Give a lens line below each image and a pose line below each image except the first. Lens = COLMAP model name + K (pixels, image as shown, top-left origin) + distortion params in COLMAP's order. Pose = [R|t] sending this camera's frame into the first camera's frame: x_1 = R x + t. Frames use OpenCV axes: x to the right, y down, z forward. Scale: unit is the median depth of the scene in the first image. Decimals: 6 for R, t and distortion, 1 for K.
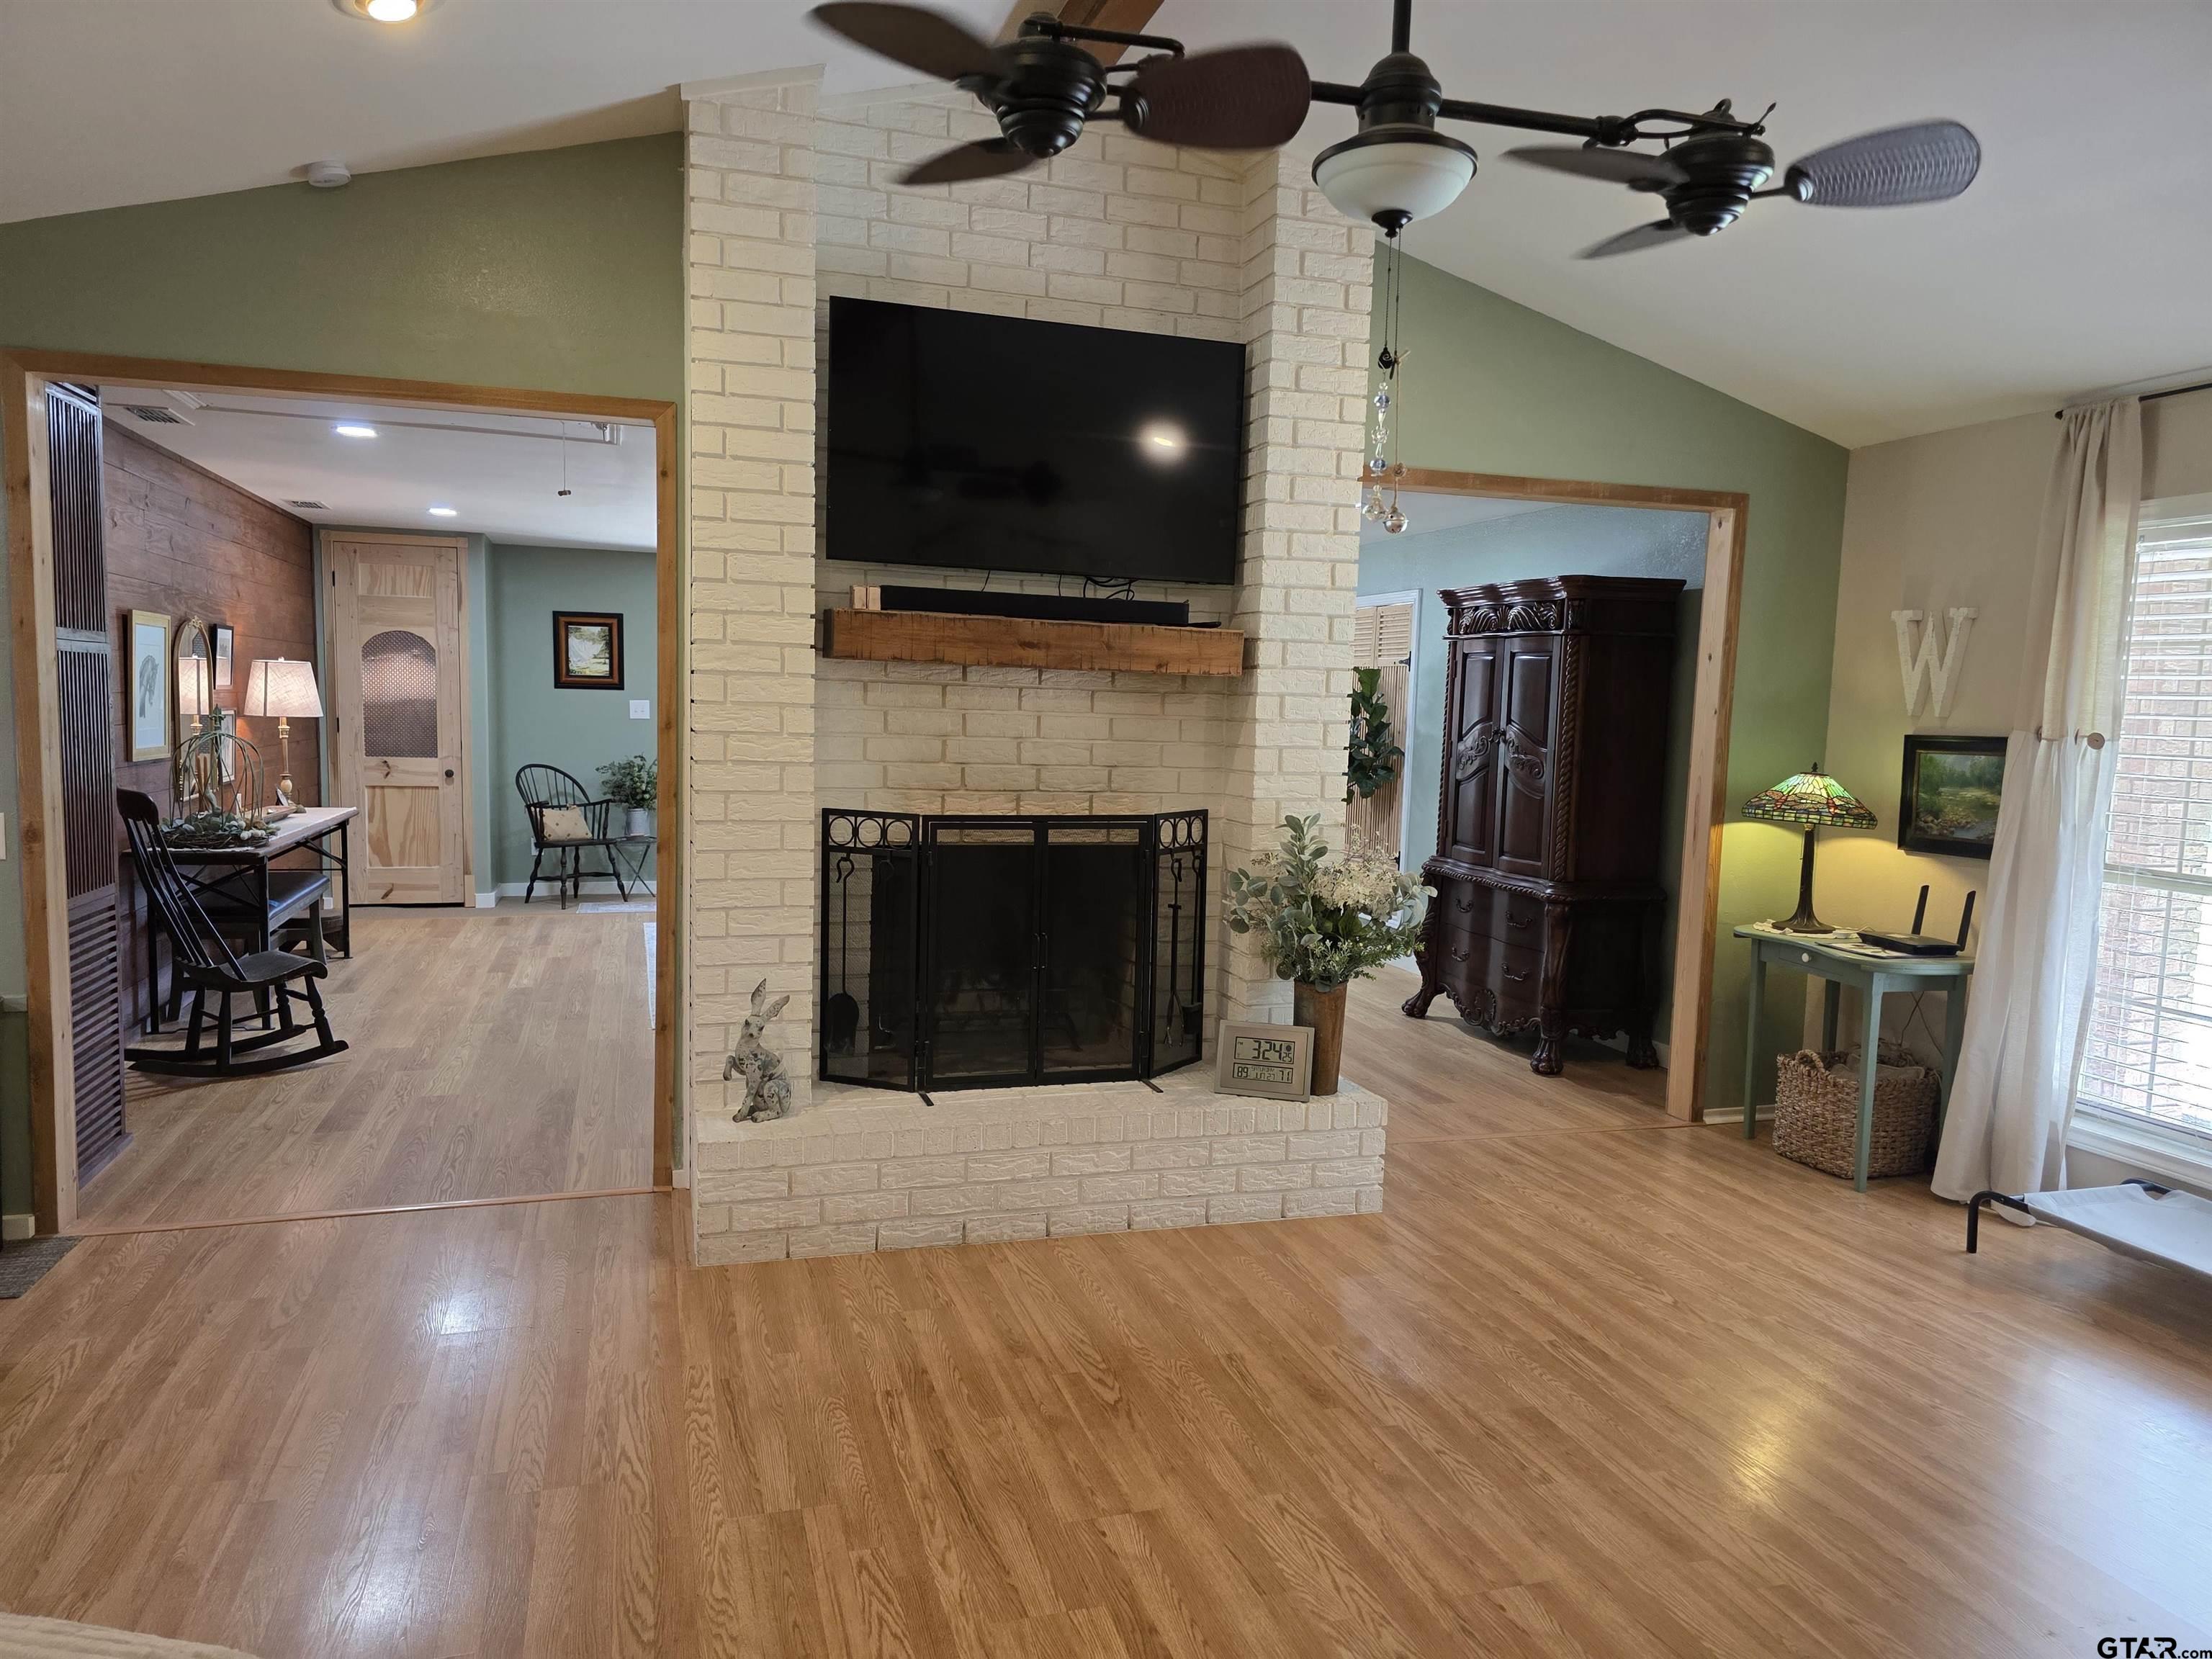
lens RADIAL K [[1491.9, 0, 1086.0], [0, 1491.9, 842.3], [0, 0, 1]] dist [0.054421, -0.050128]
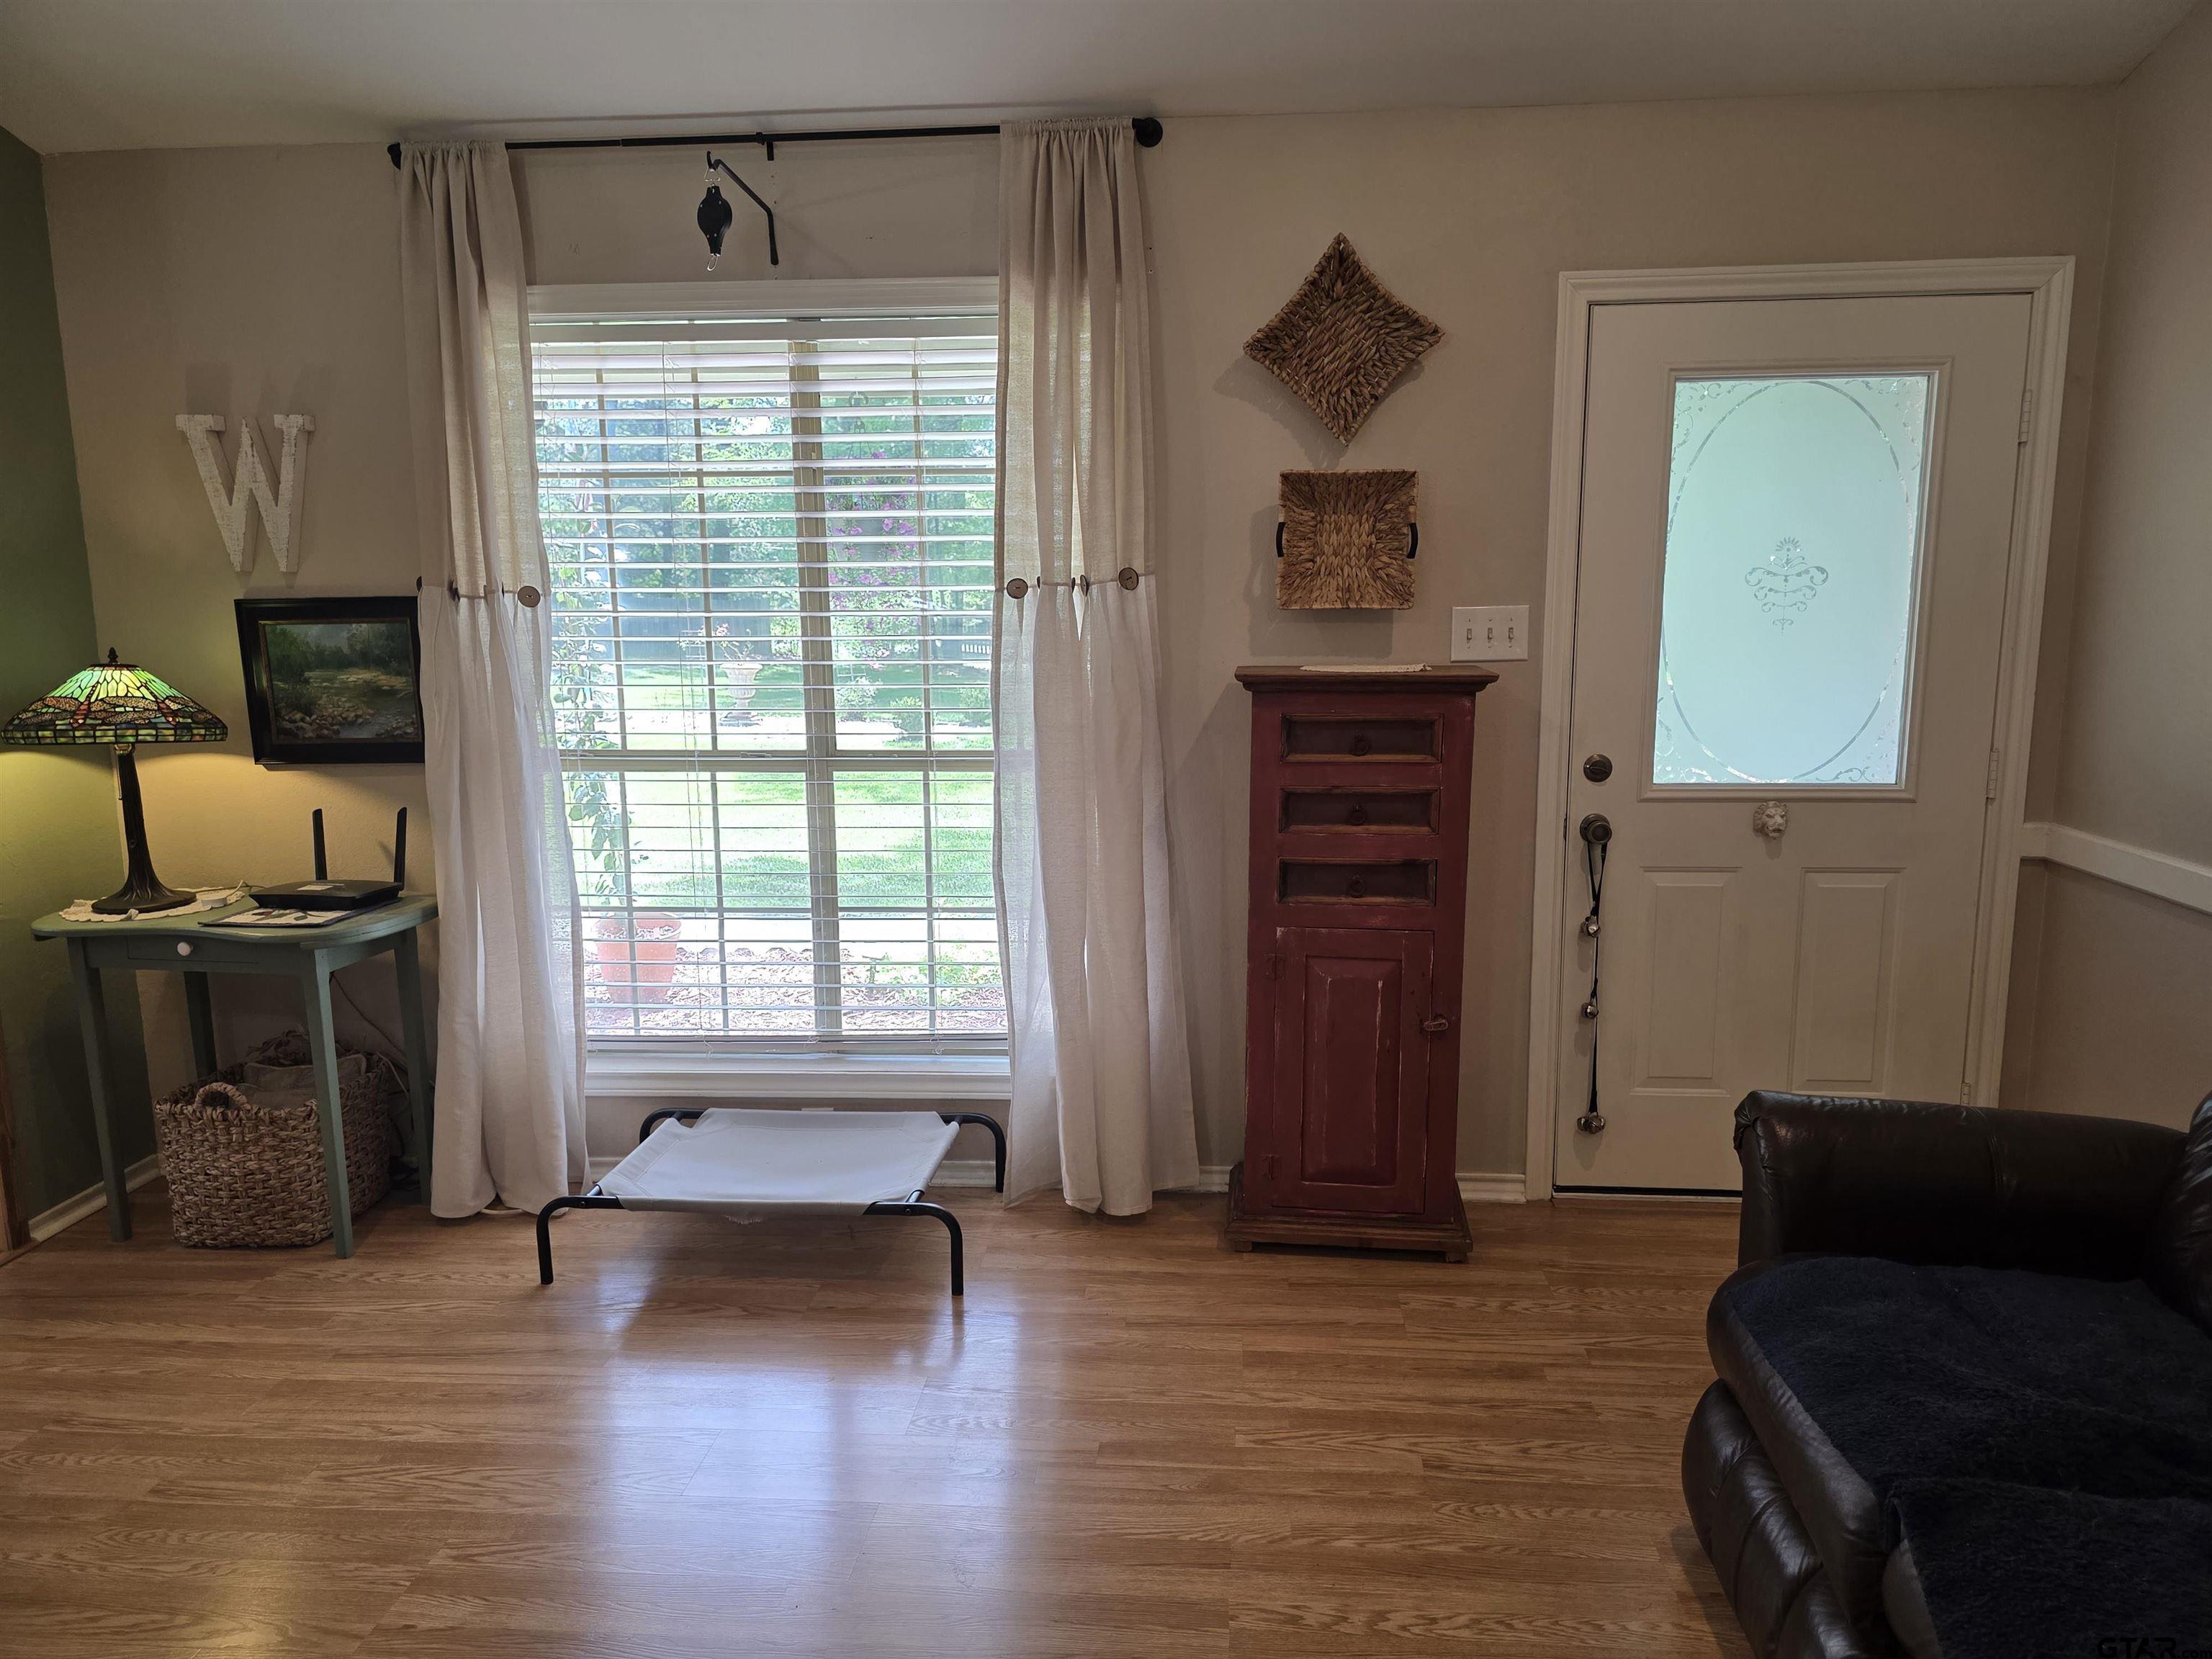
lens RADIAL K [[1491.9, 0, 1135.7], [0, 1491.9, 842.8], [0, 0, 1]] dist [0.054421, -0.050128]
pose [[0.357486, -0.184855, 0.915441, 0.034390], [0.108024, 0.981820, 0.156075, -0.025431], [-0.927650, 0.043095, 0.370956, 0.365847]]
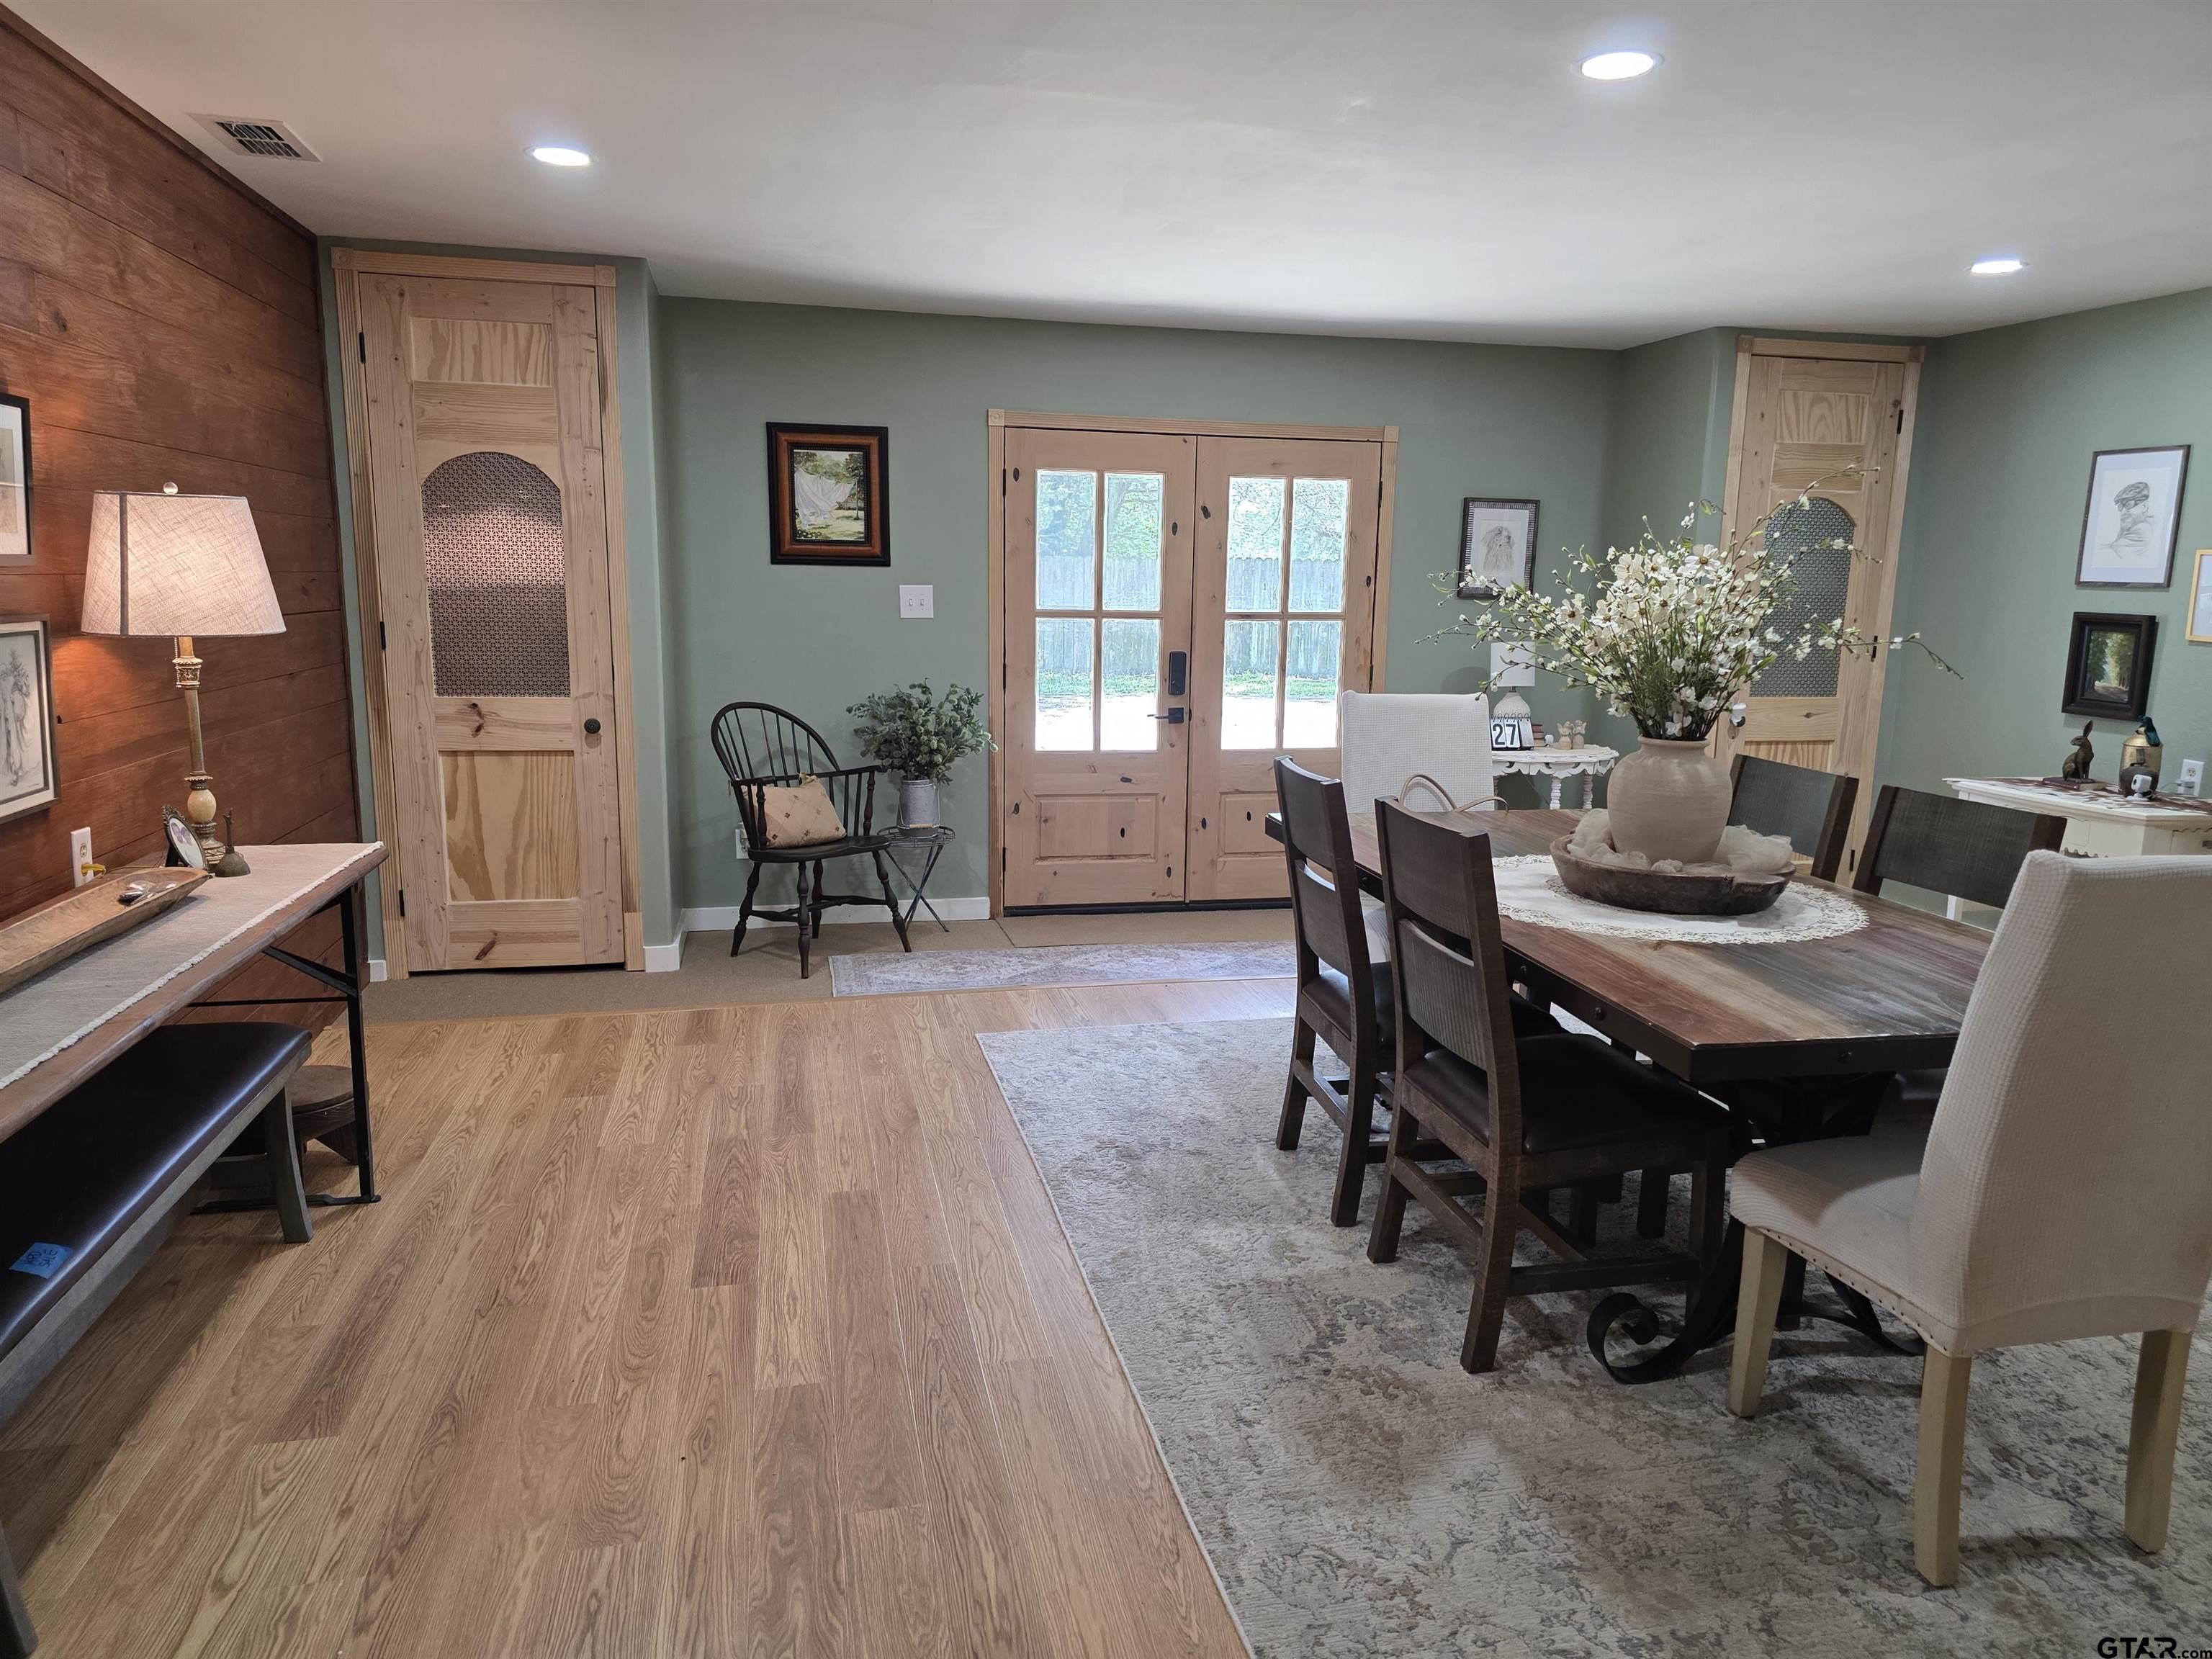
lens RADIAL K [[1491.9, 0, 1118.8], [0, 1491.9, 830.3], [0, 0, 1]] dist [0.054421, -0.050128]
pose [[0.997697, 0.006261, -0.067545, -0.393347], [-0.001321, 0.997335, 0.072940, -0.093759], [0.067821, -0.072683, 0.995046, 0.940472]]
